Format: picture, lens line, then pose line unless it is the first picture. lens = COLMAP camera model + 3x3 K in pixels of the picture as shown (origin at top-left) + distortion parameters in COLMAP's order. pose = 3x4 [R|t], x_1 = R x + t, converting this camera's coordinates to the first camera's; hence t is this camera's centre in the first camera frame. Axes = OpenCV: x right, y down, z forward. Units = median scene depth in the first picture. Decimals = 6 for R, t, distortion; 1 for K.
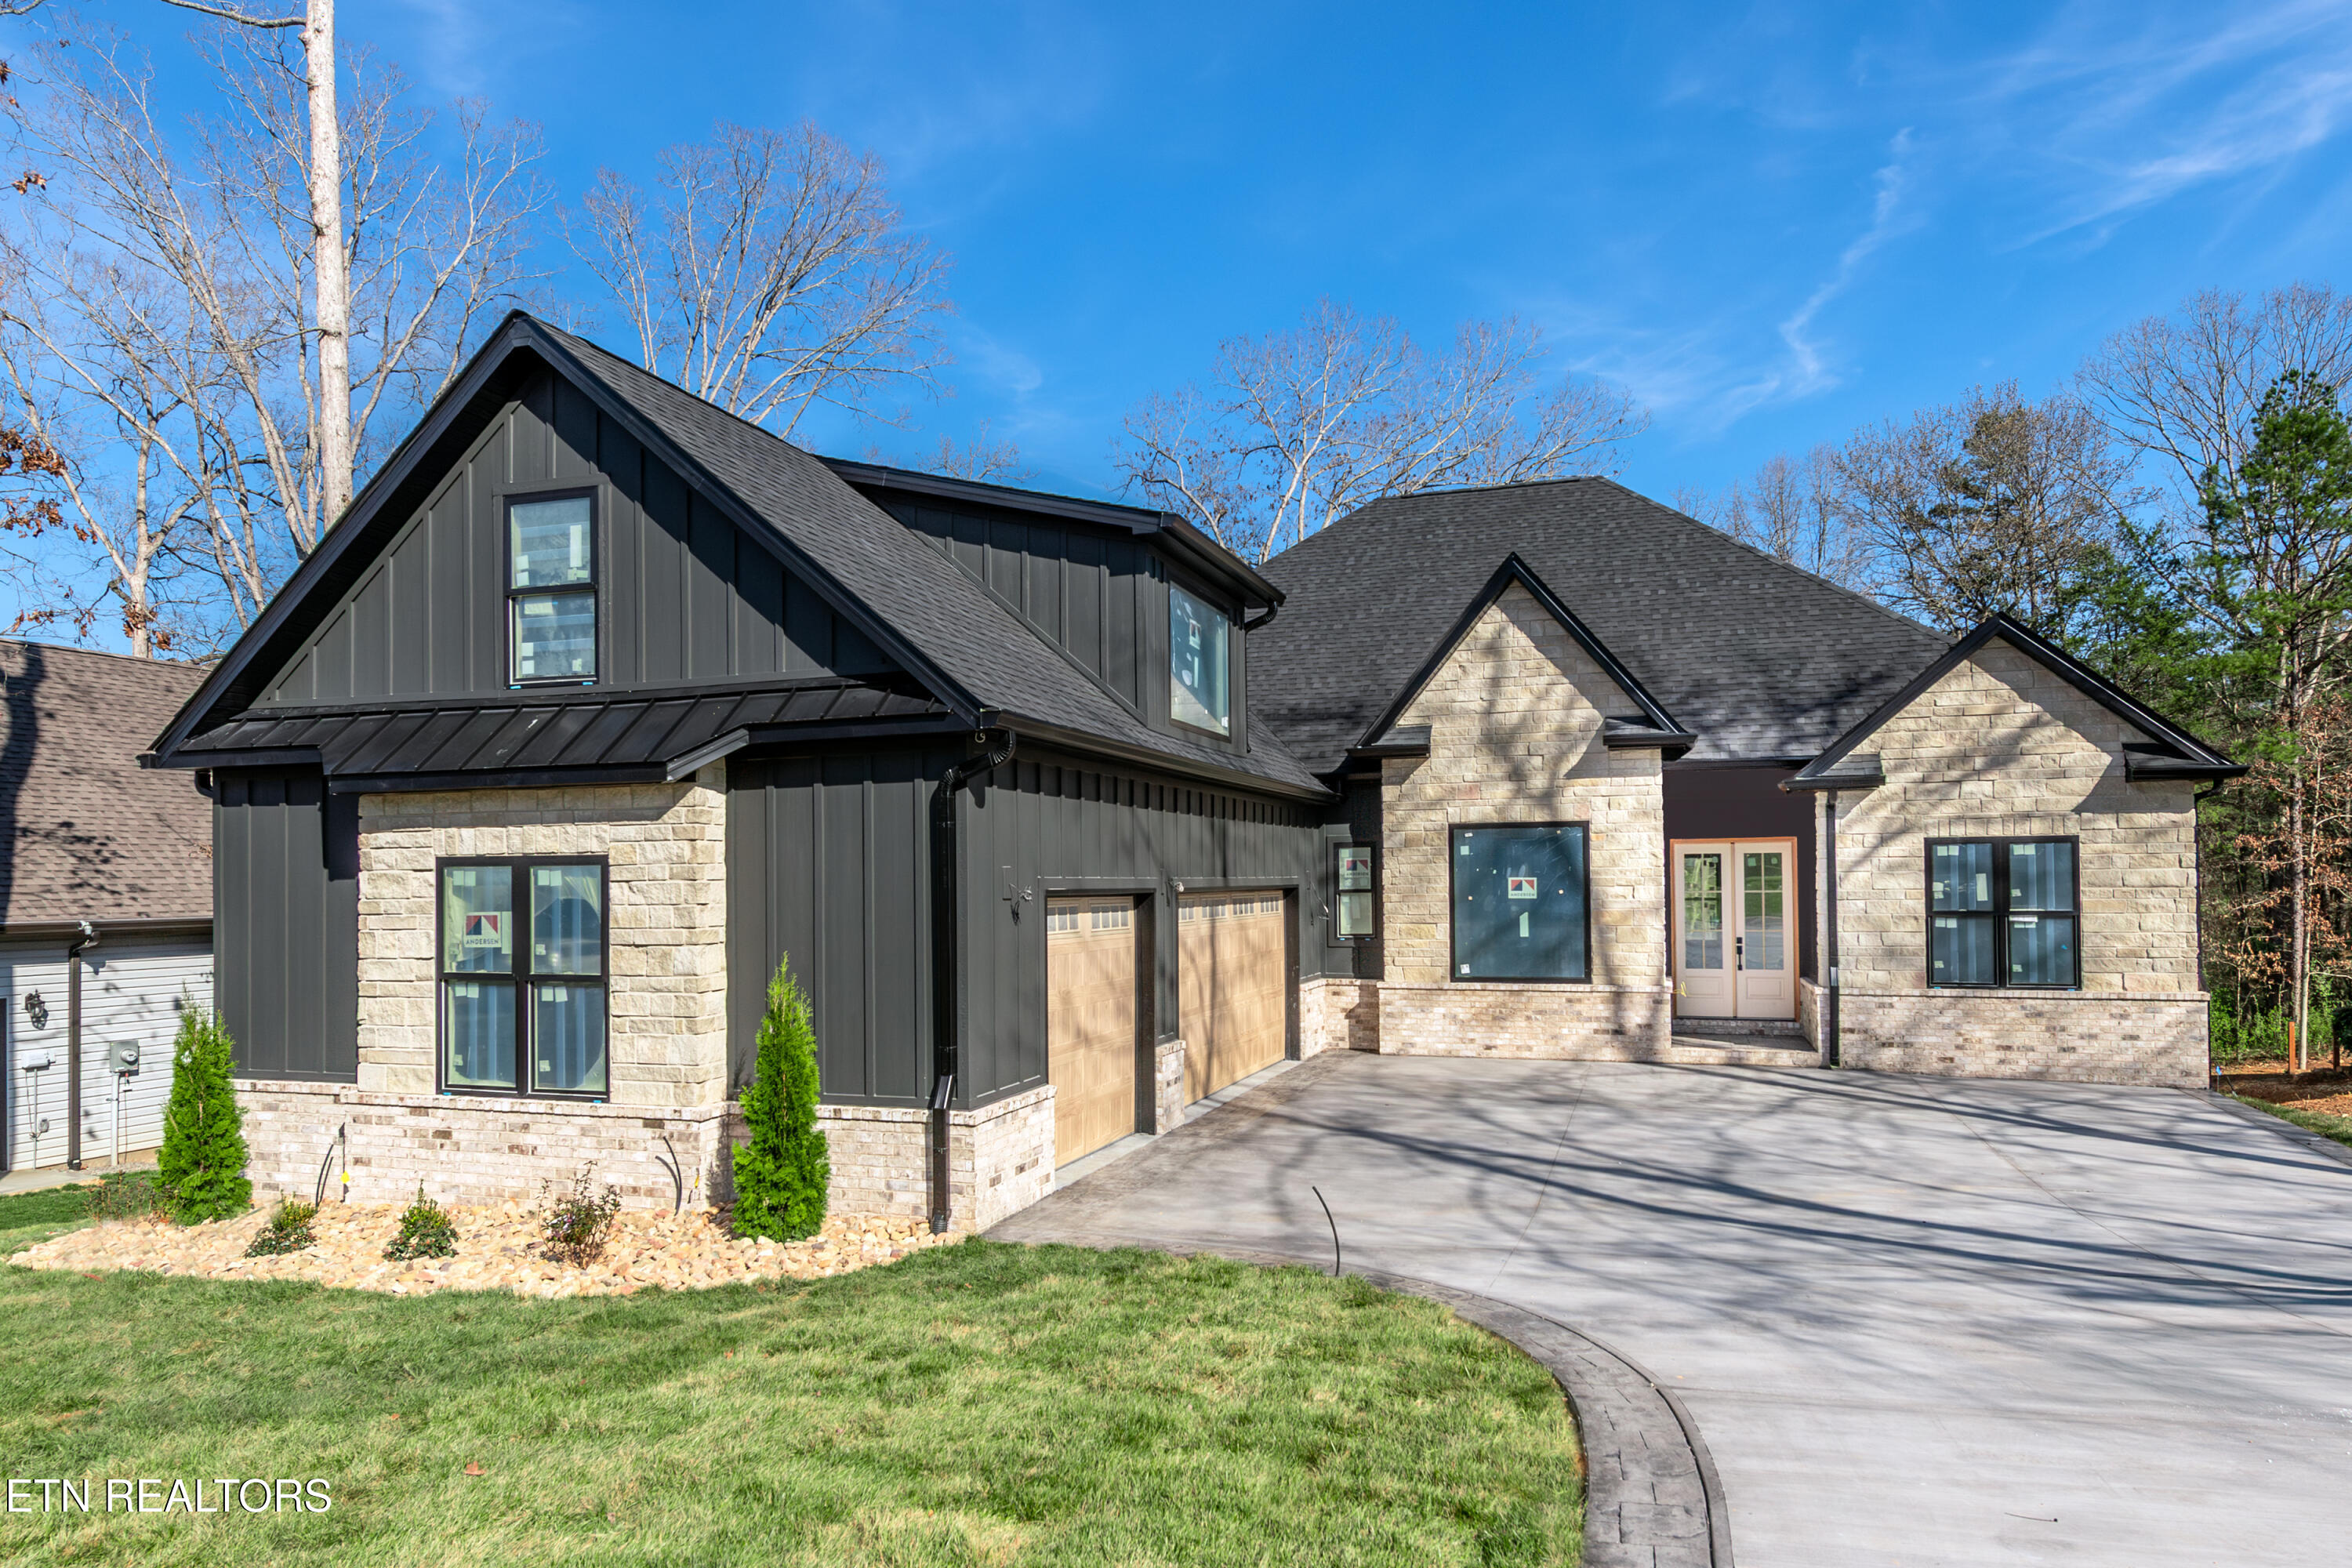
lens RADIAL K [[1245.0, 0, 1175.9], [0, 1245.0, 784.7], [0, 0, 1]] dist [0.010561, 0.000448]
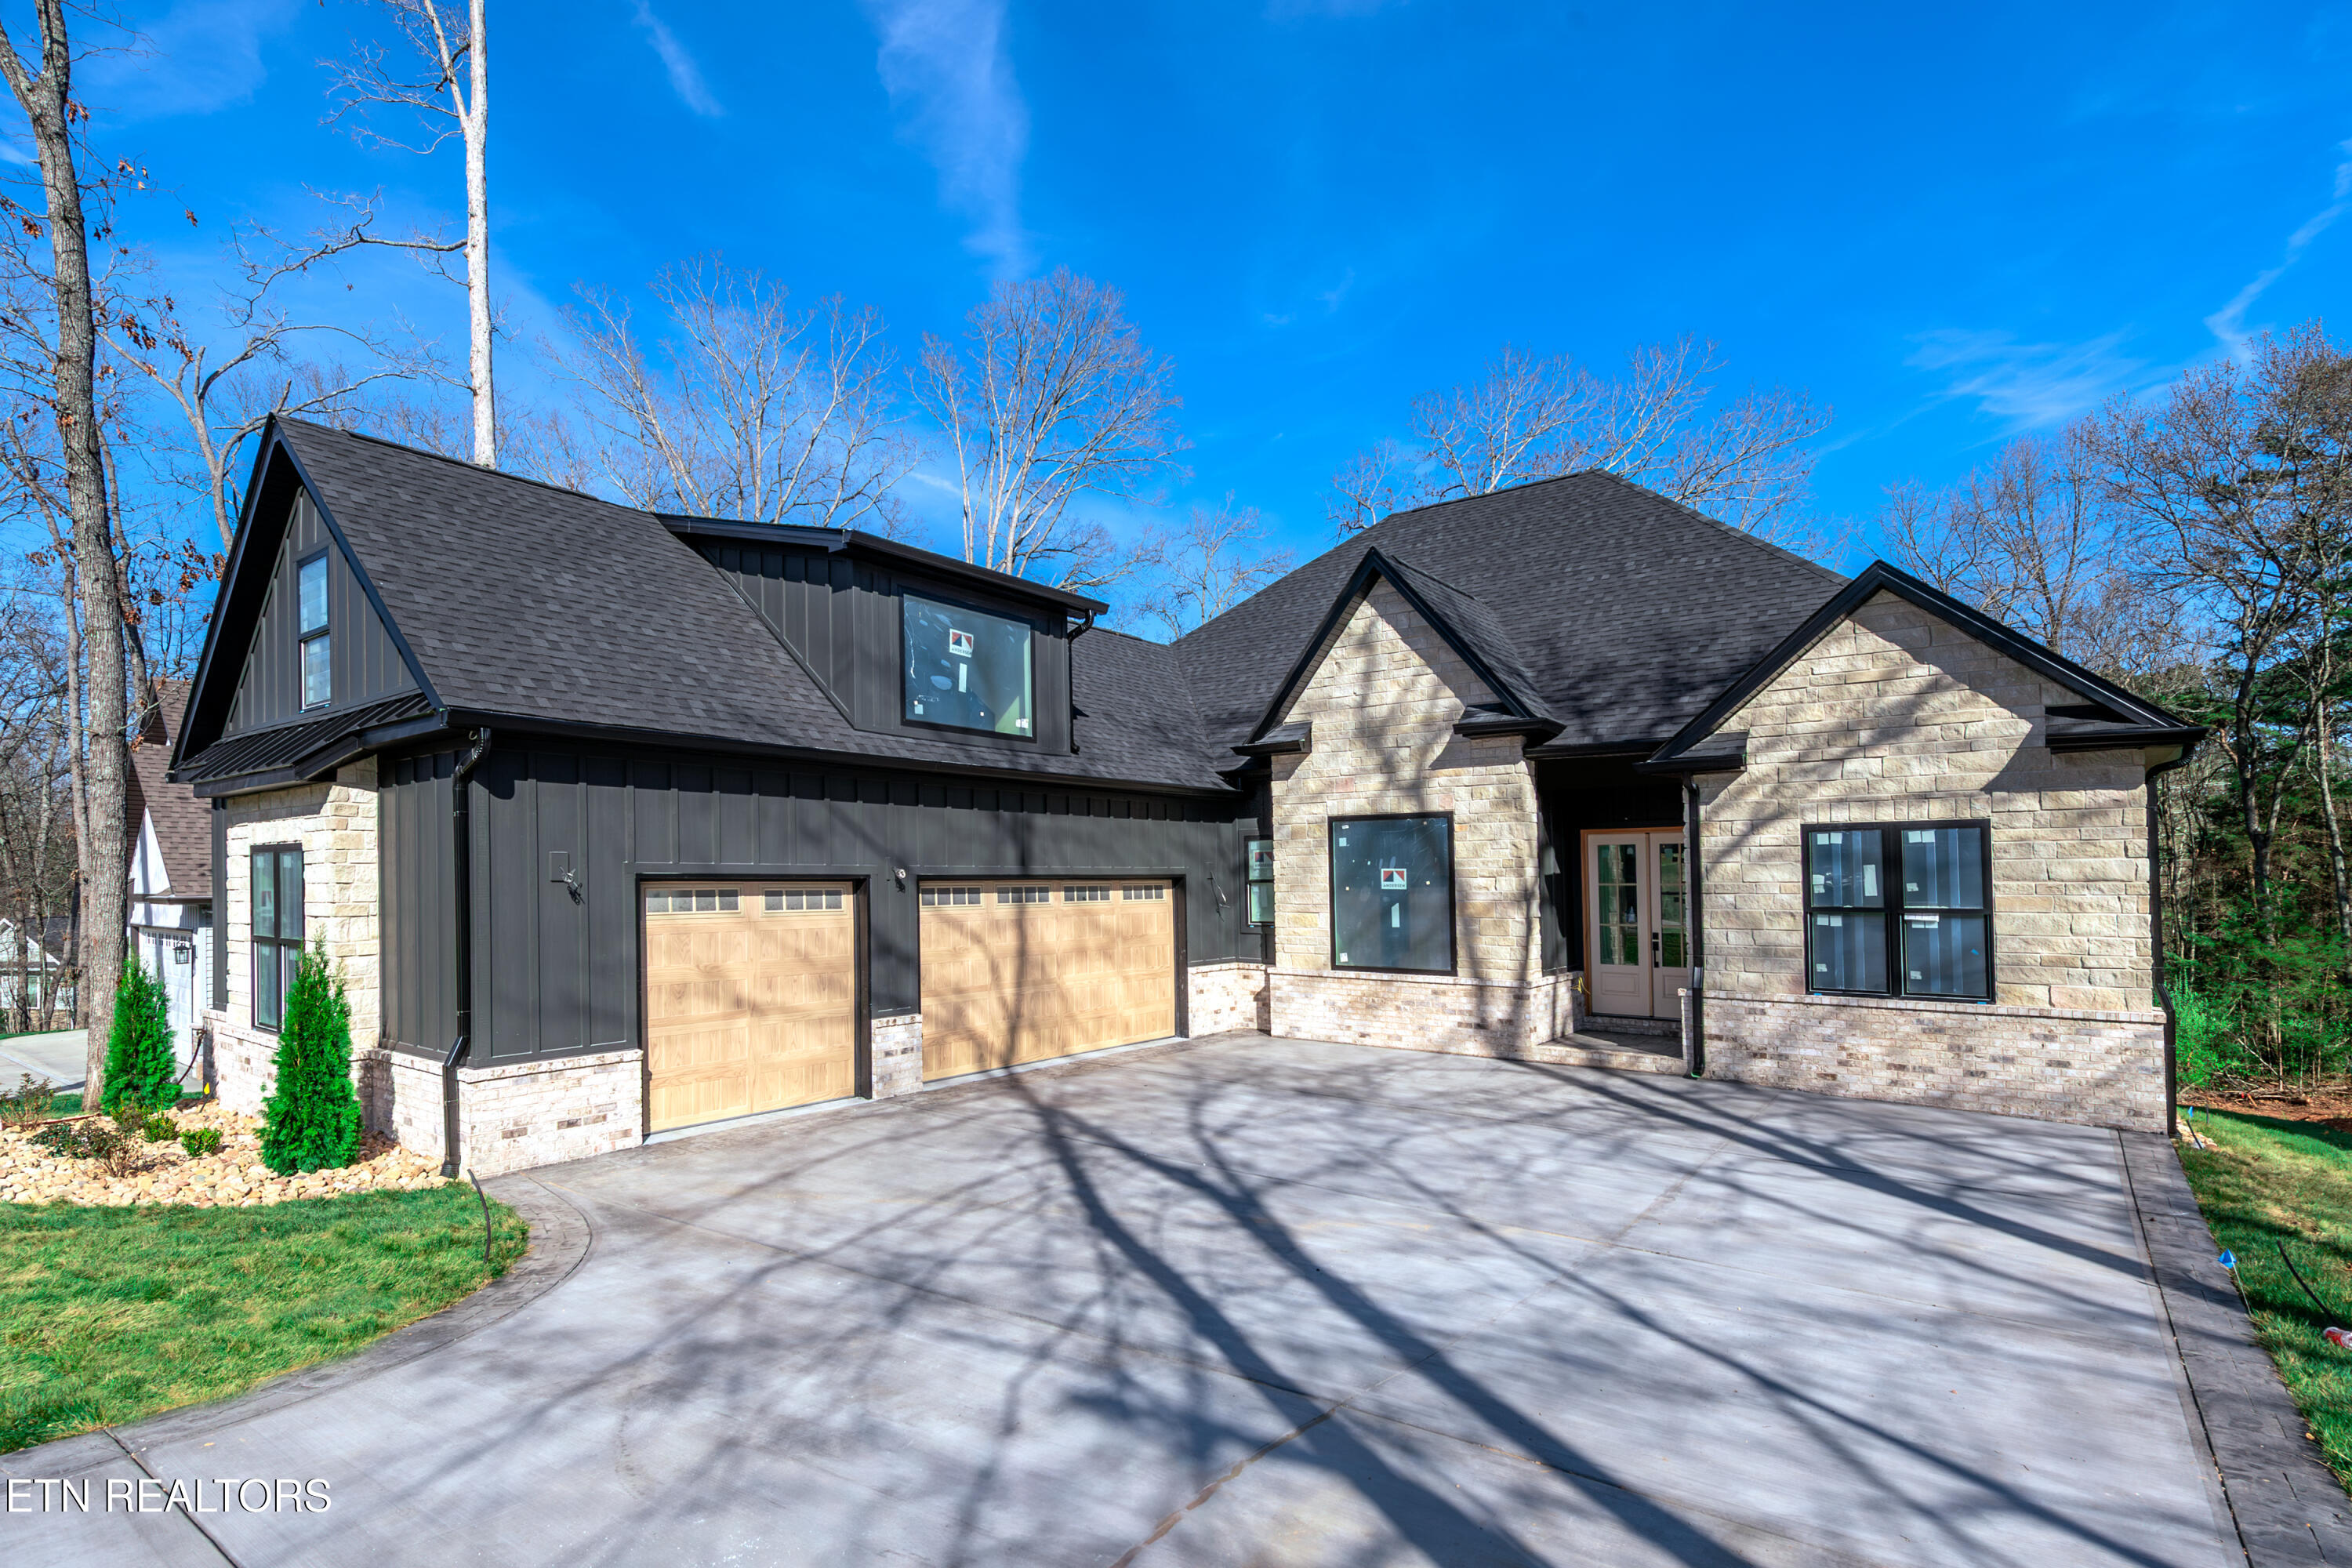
lens RADIAL K [[1020.9, 0, 1175.7], [0, 1020.9, 798.8], [0, 0, 1]] dist [0.009068, -0.000765]
pose [[0.952357, -0.017654, -0.304474, 0.403827], [0.018219, 0.999834, -0.000983, 0.017566], [0.304441, -0.004611, 0.952520, 0.176528]]
